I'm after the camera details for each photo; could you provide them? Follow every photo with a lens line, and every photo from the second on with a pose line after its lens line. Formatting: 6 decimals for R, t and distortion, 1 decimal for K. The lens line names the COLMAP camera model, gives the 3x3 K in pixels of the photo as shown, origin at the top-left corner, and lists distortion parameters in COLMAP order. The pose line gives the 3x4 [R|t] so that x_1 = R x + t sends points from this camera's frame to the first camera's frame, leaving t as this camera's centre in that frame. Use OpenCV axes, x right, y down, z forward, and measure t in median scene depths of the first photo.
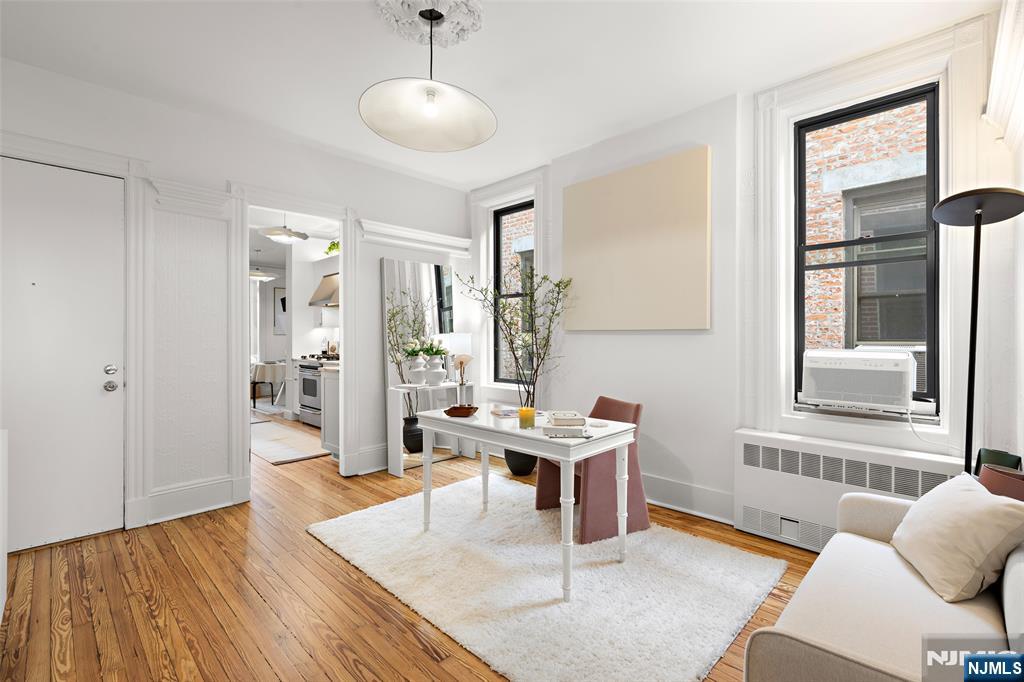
lens RADIAL K [[456.9, 0, 510.5], [0, 456.9, 338.0], [0, 0, 1]] dist [0.001135, 0.000130]
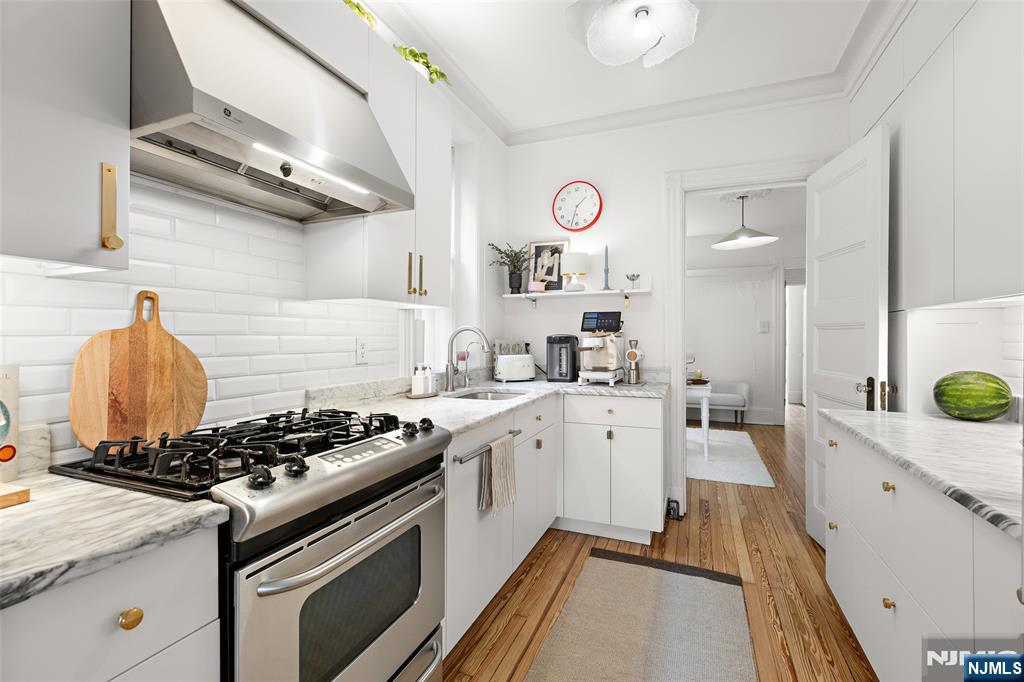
lens RADIAL K [[456.9, 0, 512.4], [0, 456.9, 336.7], [0, 0, 1]] dist [0.001135, 0.000130]
pose [[-0.378868, 0.002736, 0.925447, -1.074979], [-0.000985, 0.999994, -0.003360, -0.002648], [-0.925450, -0.002185, -0.378863, 1.714318]]
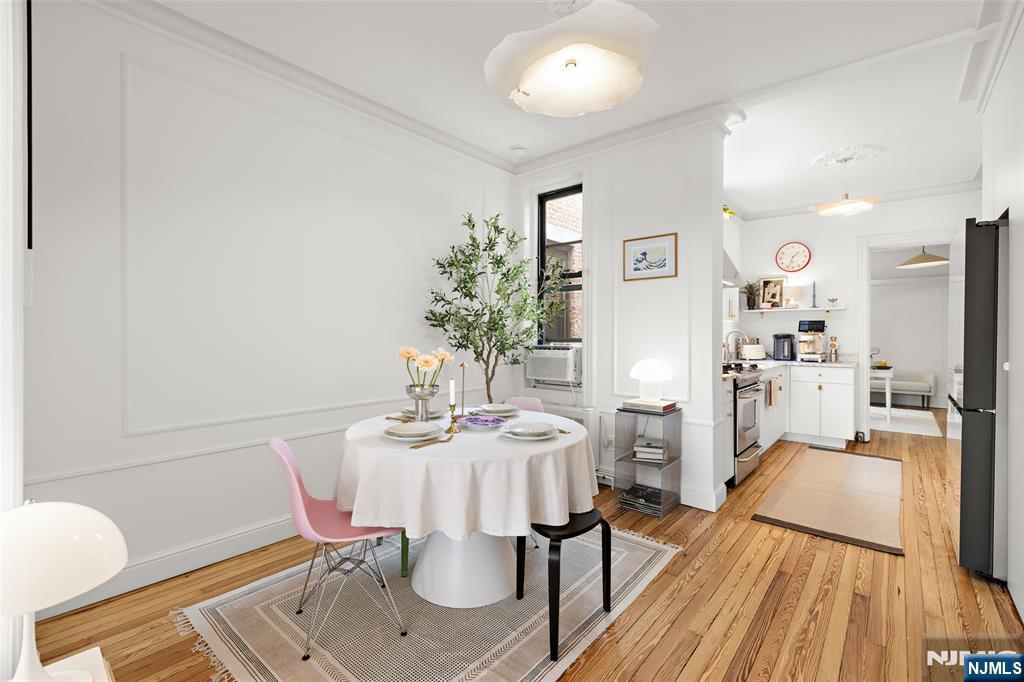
lens RADIAL K [[456.9, 0, 505.5], [0, 456.9, 335.4], [0, 0, 1]] dist [0.001135, 0.000130]
pose [[-0.067403, -0.001050, 0.997725, -1.750811], [-0.004135, 0.999991, 0.000773, -0.001193], [-0.997717, -0.004073, -0.067407, 2.318309]]
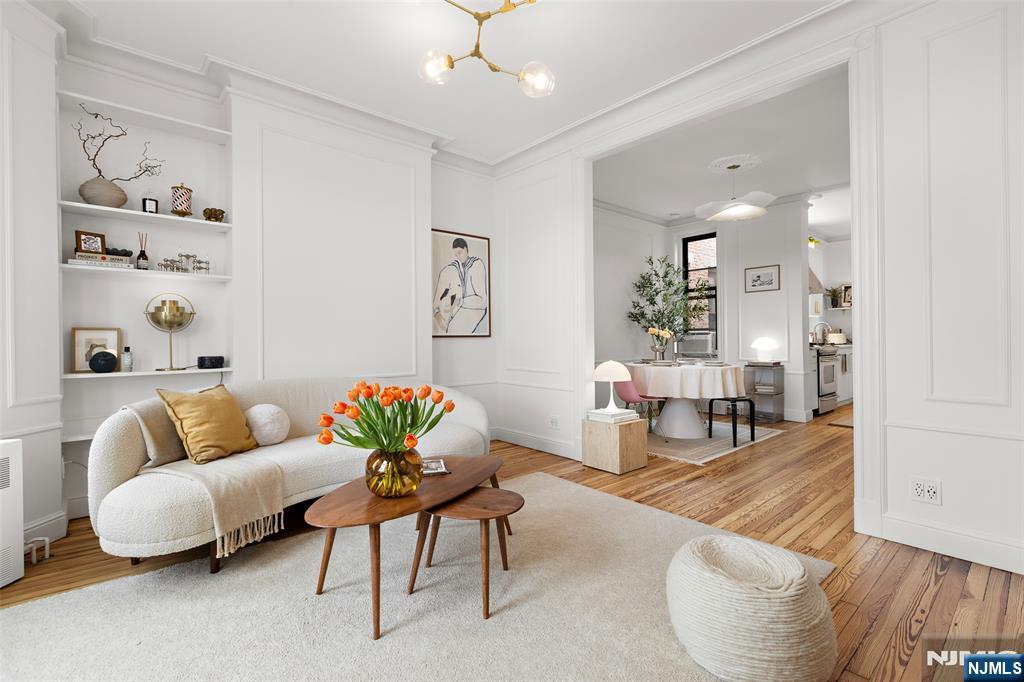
lens RADIAL K [[456.9, 0, 505.5], [0, 456.9, 336.4], [0, 0, 1]] dist [0.001135, 0.000130]
pose [[0.090226, 0.005231, 0.995908, -2.524108], [0.005780, 0.999967, -0.005776, 0.046097], [-0.995905, 0.006278, 0.090193, 2.719834]]
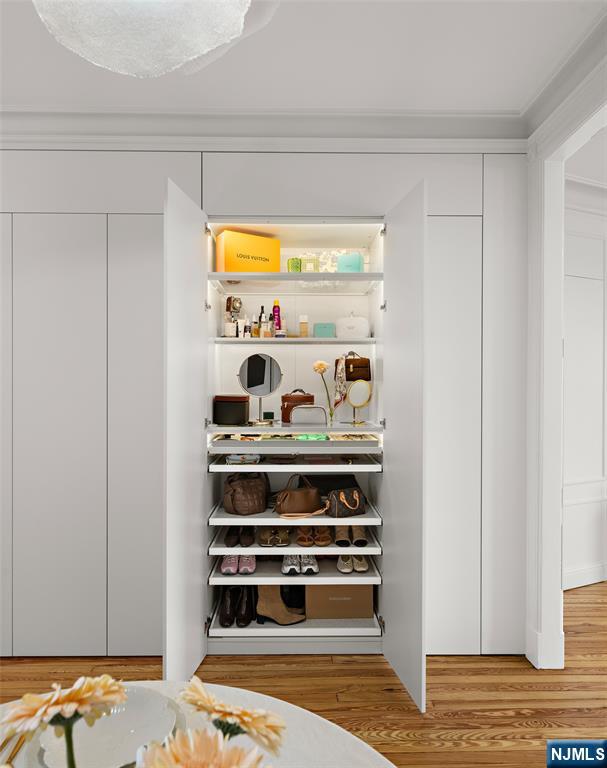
lens RADIAL K [[489.0, 0, 304.1], [0, 489.0, 384.5], [0, 0, 1]] dist [-0.000580, -0.000422]
pose [[-0.702278, 0.000944, -0.711902, -1.078433], [-0.000600, 0.999998, 0.001919, -0.062395], [0.711903, 0.001775, -0.702276, 2.490875]]
